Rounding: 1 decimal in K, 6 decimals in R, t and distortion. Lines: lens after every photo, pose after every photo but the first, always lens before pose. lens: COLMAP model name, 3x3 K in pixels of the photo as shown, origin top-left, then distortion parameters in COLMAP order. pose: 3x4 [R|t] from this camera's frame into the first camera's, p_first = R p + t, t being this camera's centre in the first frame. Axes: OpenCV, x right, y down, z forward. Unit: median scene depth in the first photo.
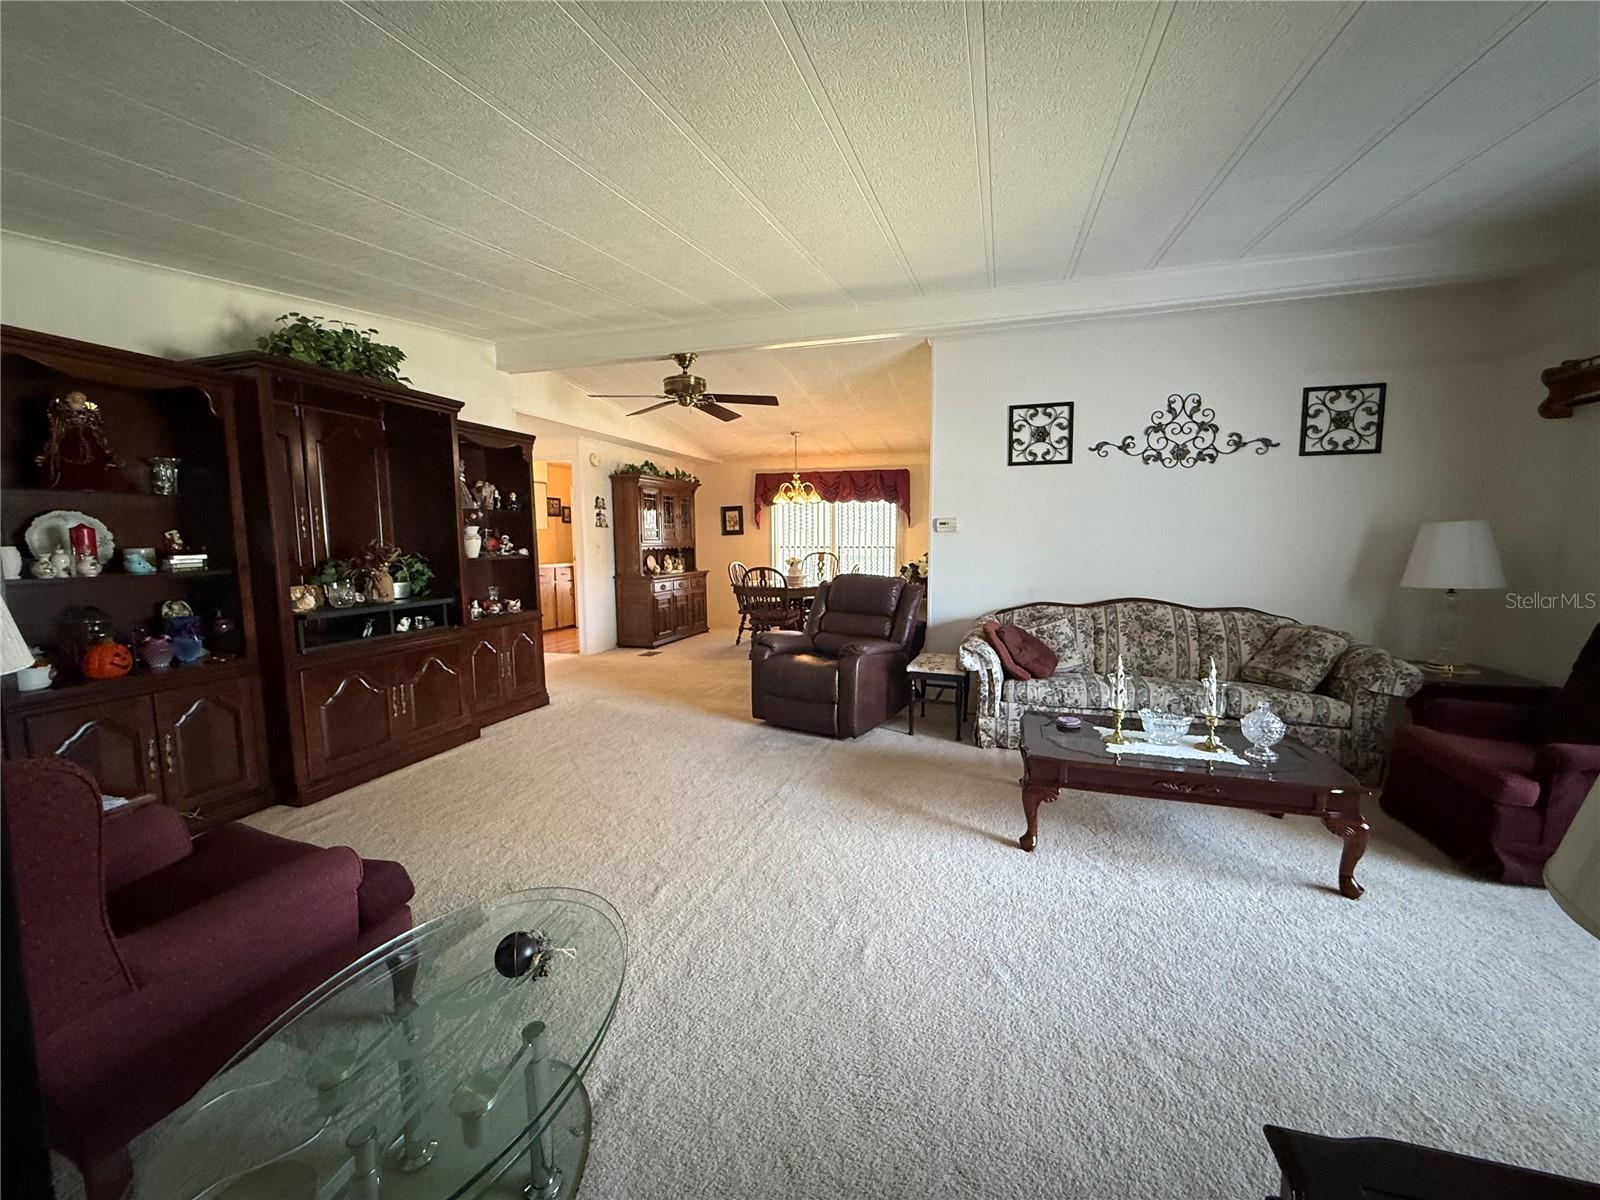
lens RADIAL K [[638.9, 0, 797.6], [0, 638.9, 598.1], [0, 0, 1]] dist [-0.003049, 0.000922]
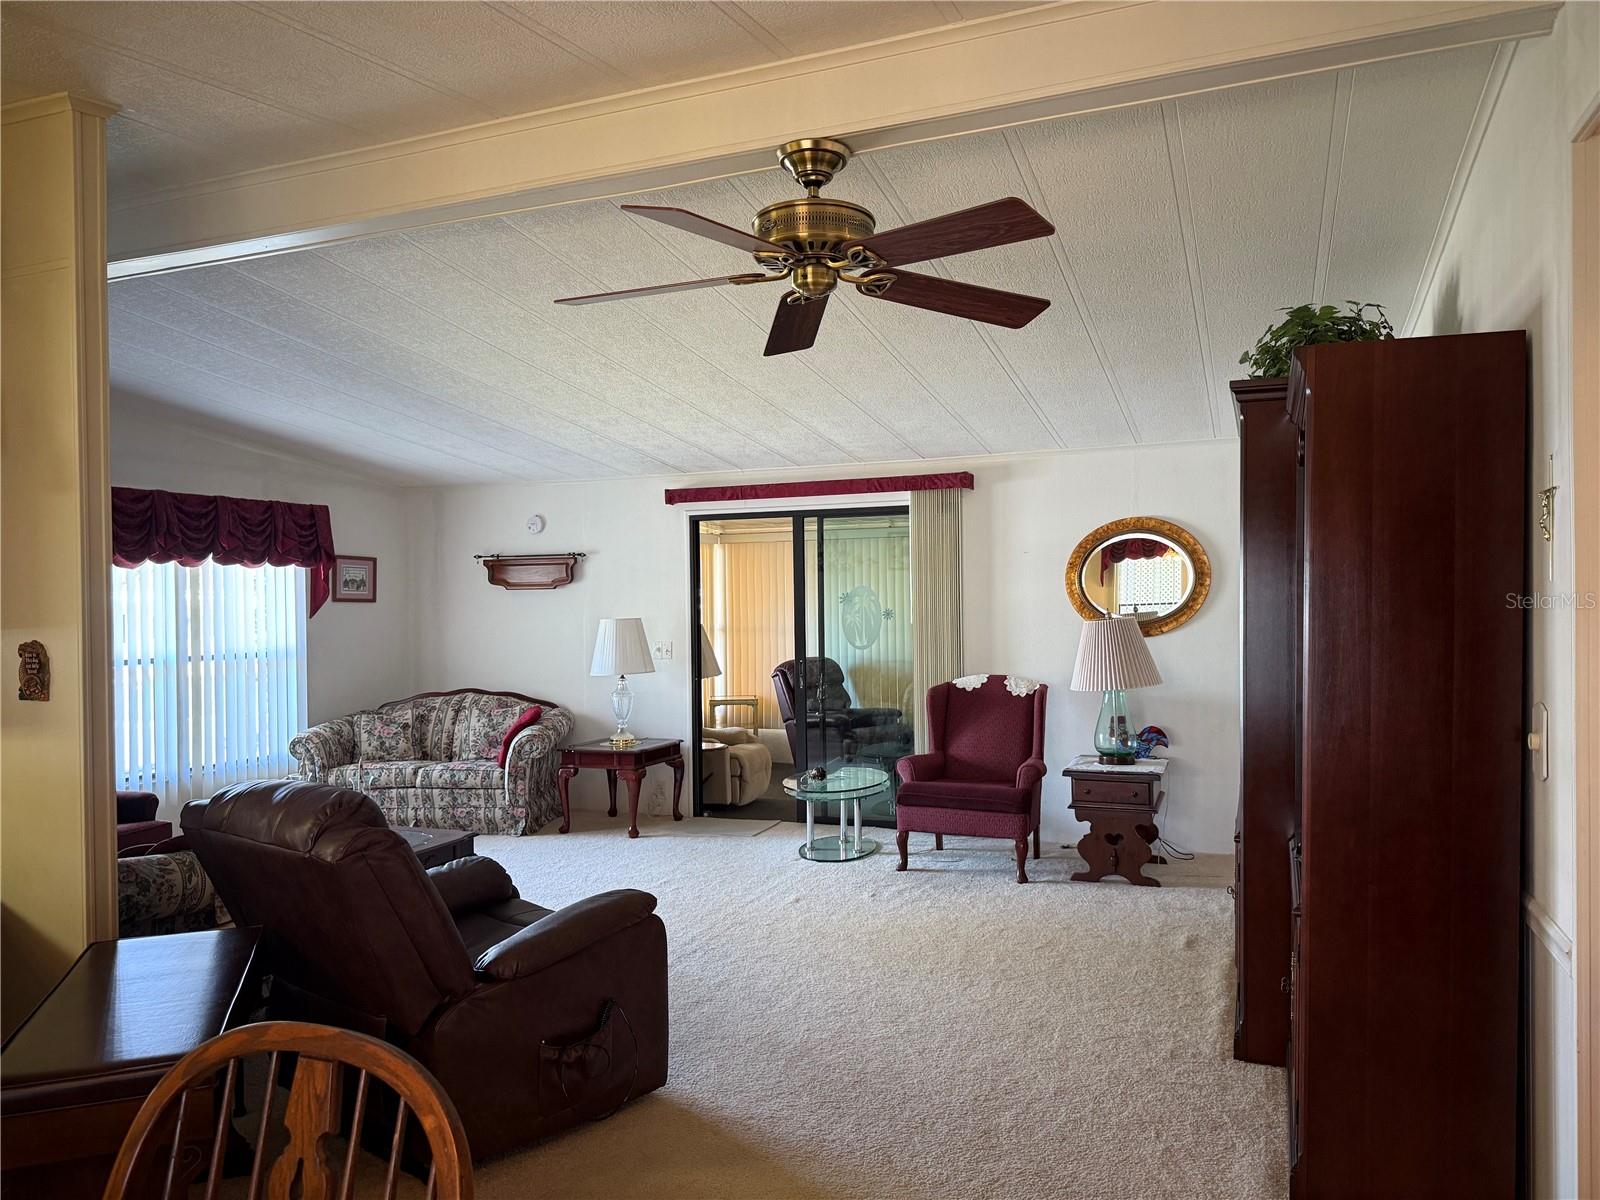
lens RADIAL K [[1113.9, 0, 811.0], [0, 1113.9, 605.1], [0, 0, 1]] dist [0.070589, -0.103125]
pose [[-0.997089, 0.016170, 0.074516, -0.237162], [0.023742, 0.994514, 0.101877, -0.212518], [-0.072460, 0.103350, -0.992002, 1.774194]]
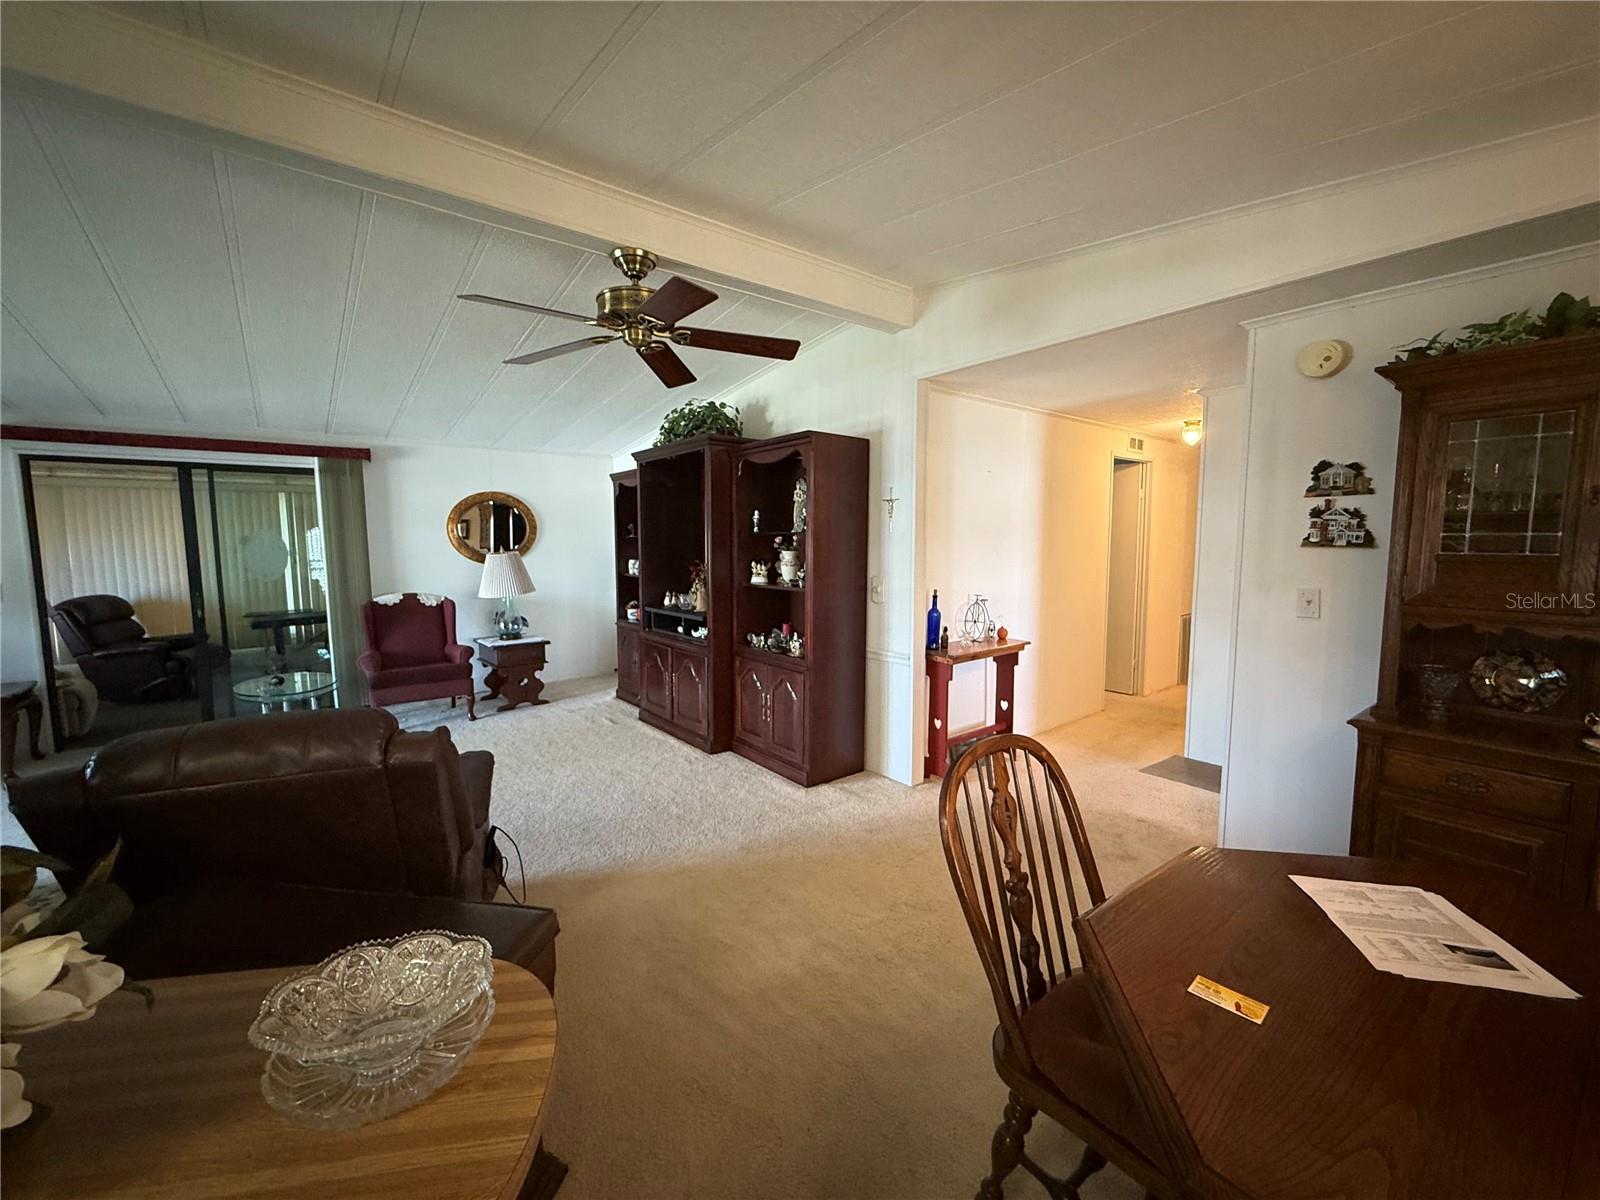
lens RADIAL K [[638.9, 0, 798.5], [0, 638.9, 598.4], [0, 0, 1]] dist [-0.003049, 0.000922]
pose [[-0.561202, 0.084015, -0.823404, 0.249490], [-0.071392, 0.986214, 0.149285, -0.191836], [0.824594, 0.142563, -0.547467, 1.595548]]
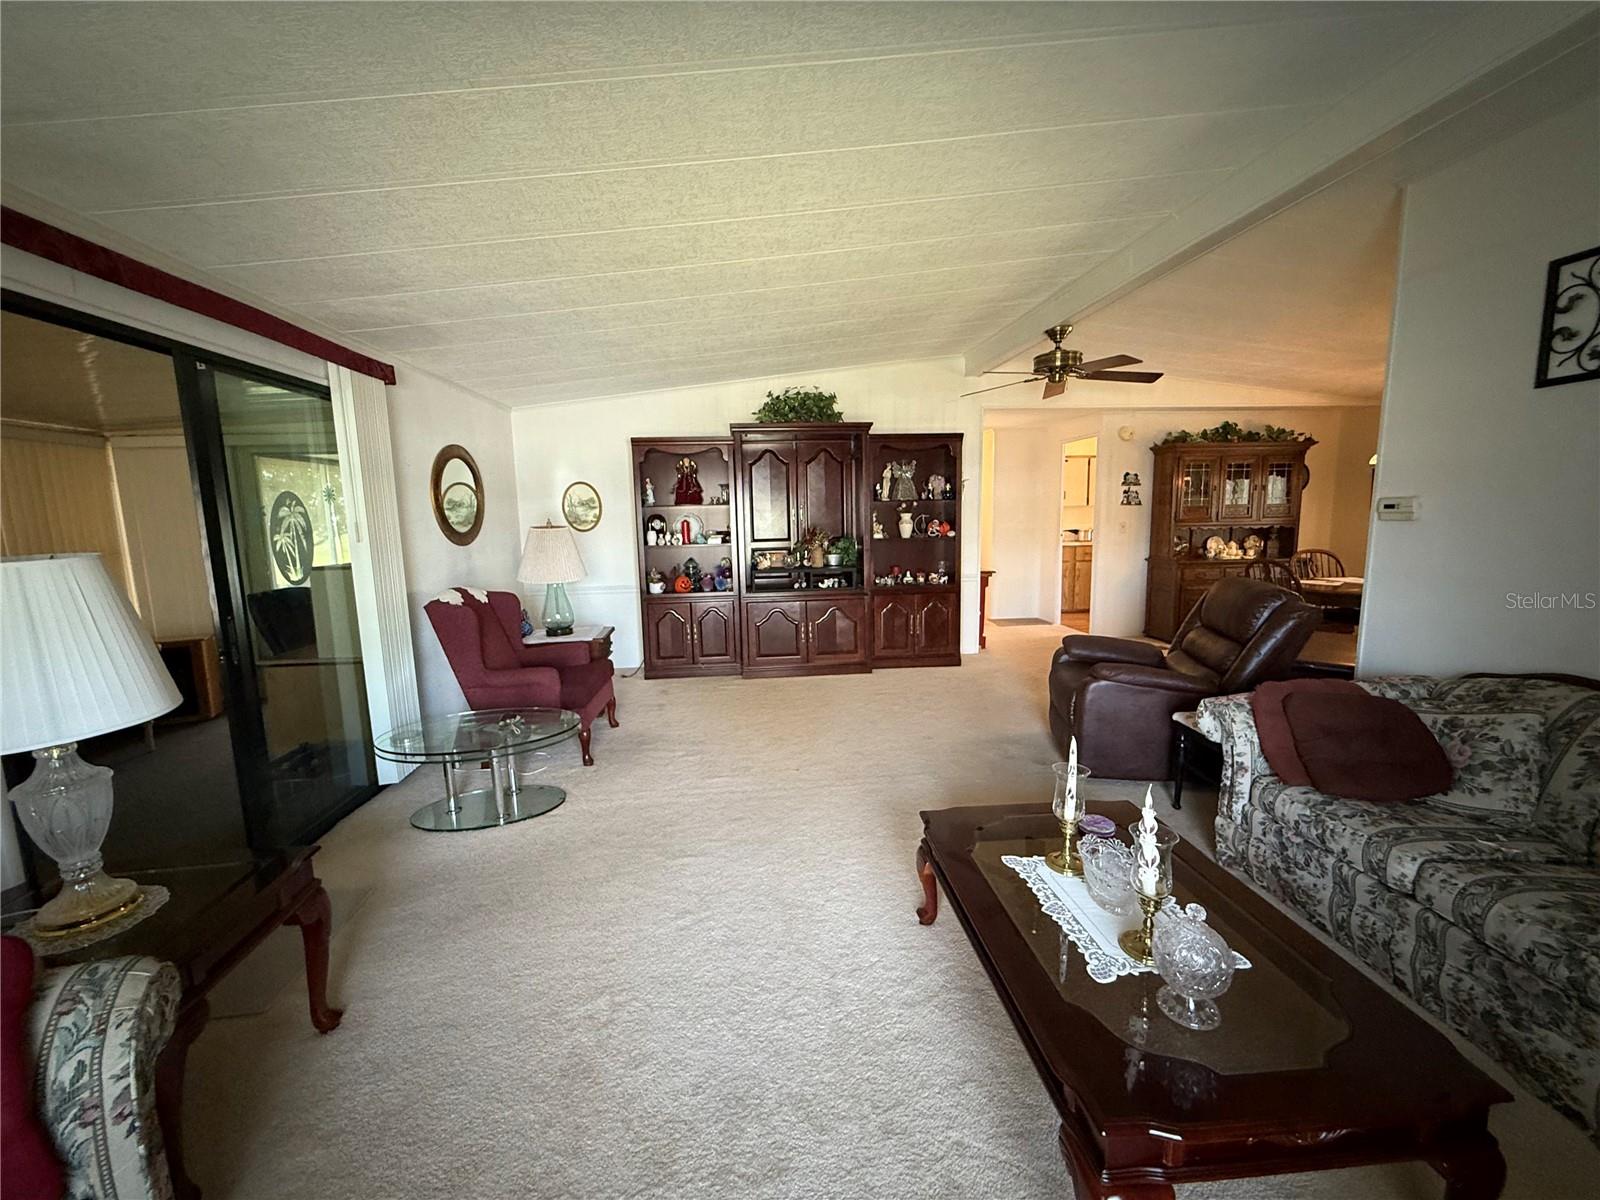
lens RADIAL K [[638.9, 0, 797.4], [0, 638.9, 599.9], [0, 0, 1]] dist [-0.003049, 0.000922]
pose [[0.387409, 0.123948, -0.913538, 0.627230], [-0.070136, 0.992012, 0.104852, -0.062351], [0.919236, 0.023451, 0.393008, 0.315257]]
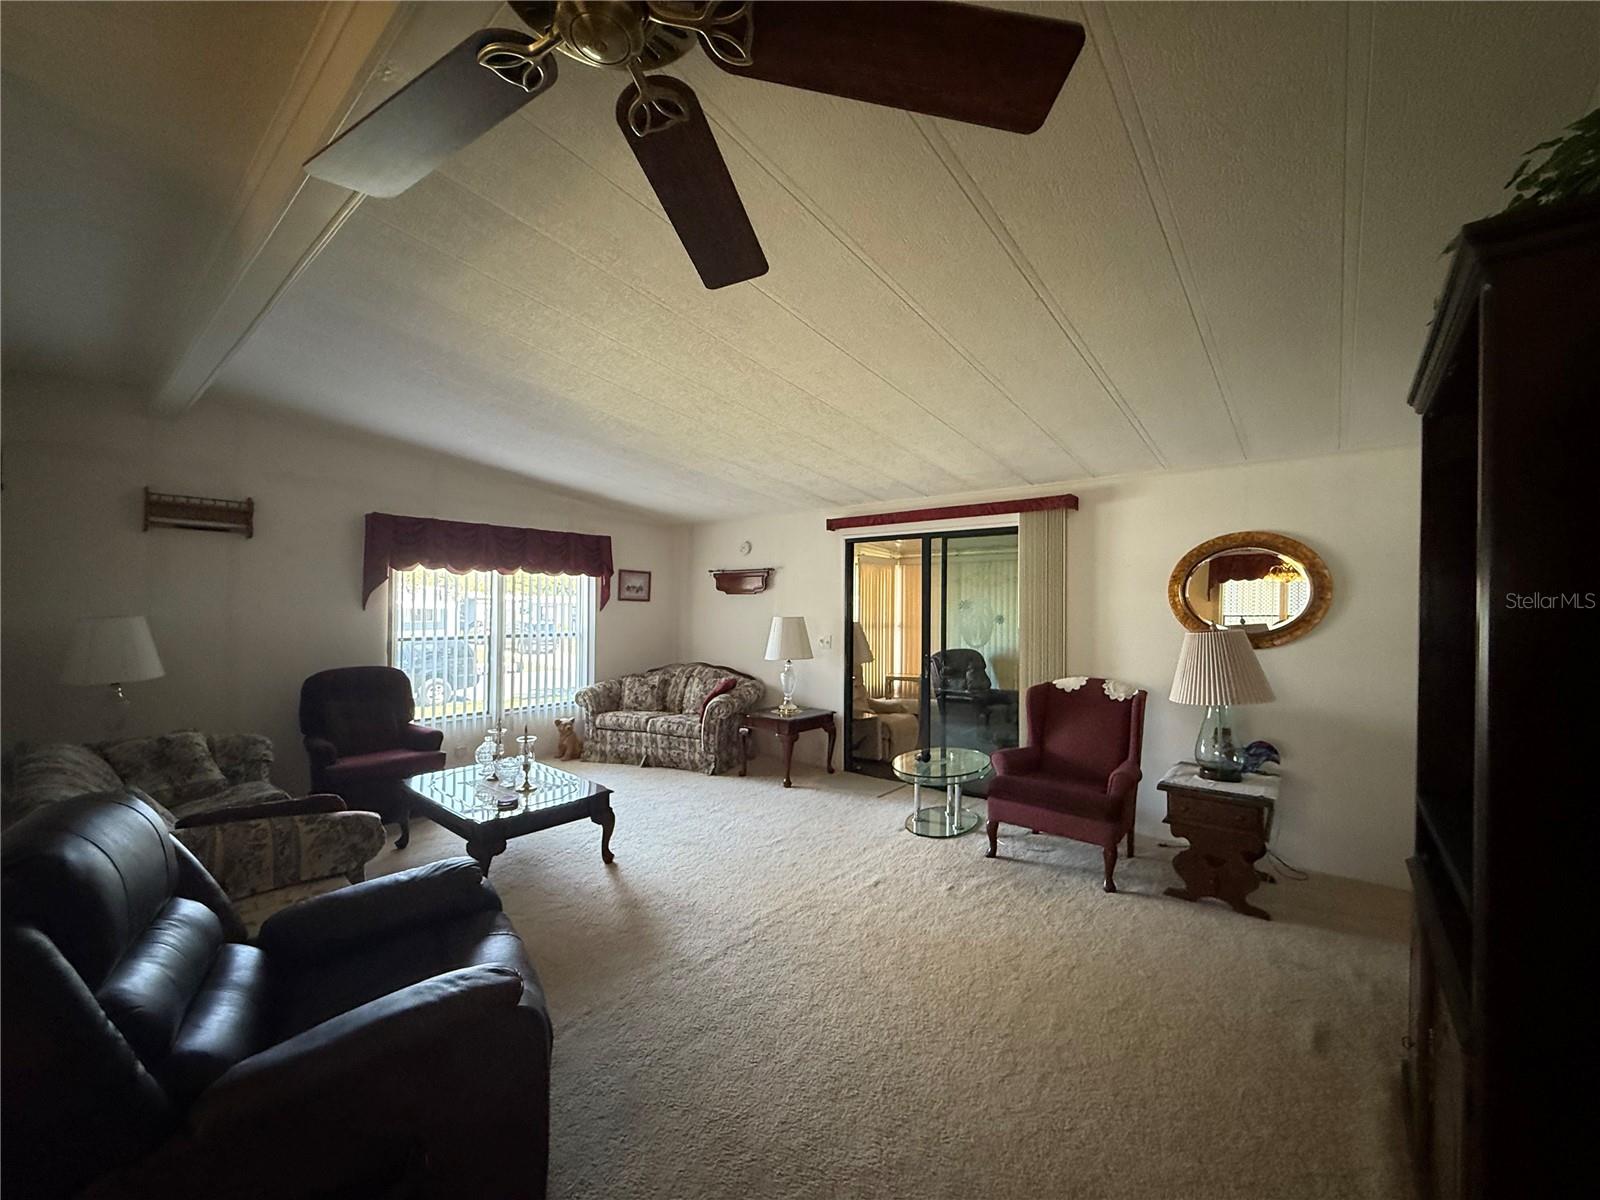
lens RADIAL K [[638.9, 0, 797.1], [0, 638.9, 599.4], [0, 0, 1]] dist [-0.003049, 0.000922]
pose [[-0.922917, -0.001132, 0.384997, -0.332765], [0.032392, 0.996222, 0.080581, -0.163235], [-0.383634, 0.086841, -0.919393, 1.276618]]
